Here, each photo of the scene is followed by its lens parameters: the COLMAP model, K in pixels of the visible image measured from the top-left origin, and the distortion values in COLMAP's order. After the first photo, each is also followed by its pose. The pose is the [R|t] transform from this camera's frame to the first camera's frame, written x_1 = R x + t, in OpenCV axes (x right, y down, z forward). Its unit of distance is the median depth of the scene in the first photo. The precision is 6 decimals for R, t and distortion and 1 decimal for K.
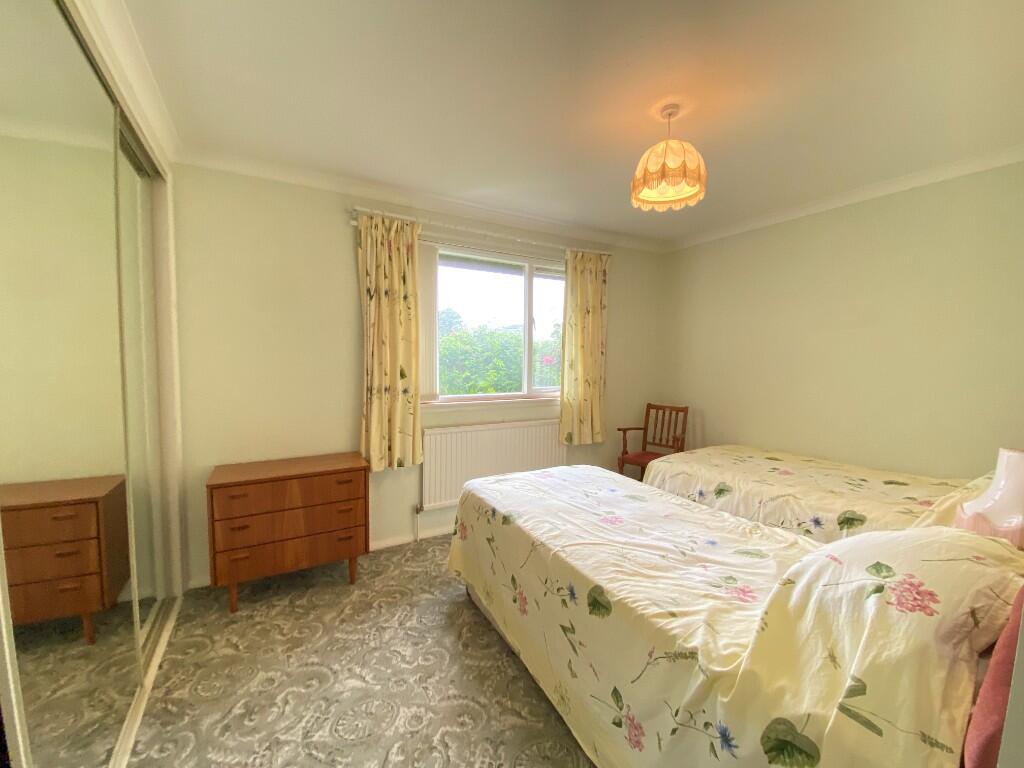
lens RADIAL K [[413.9, 0, 512.0], [0, 413.9, 384.0], [0, 0, 1]] dist [0.035247, -0.025830]
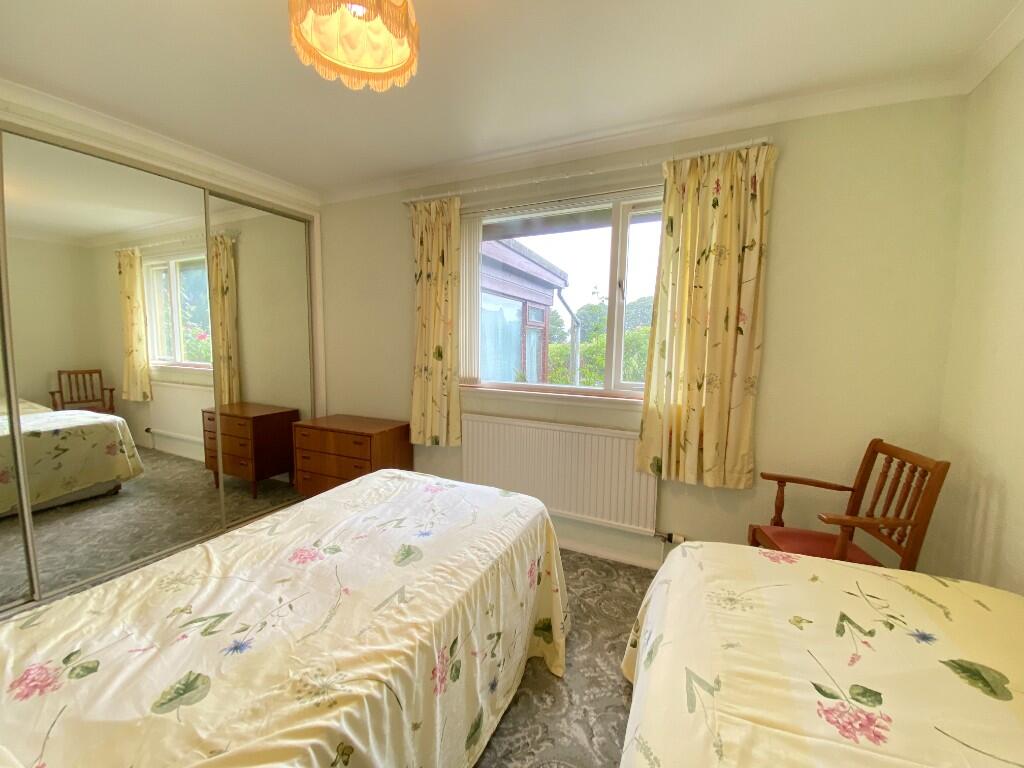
lens RADIAL K [[413.9, 0, 512.0], [0, 413.9, 384.0], [0, 0, 1]] dist [0.035247, -0.025830]
pose [[0.557315, 0.090202, -0.825387, 0.603845], [-0.056606, 0.995896, 0.070615, -0.030745], [0.828369, 0.007368, 0.560134, 0.516083]]
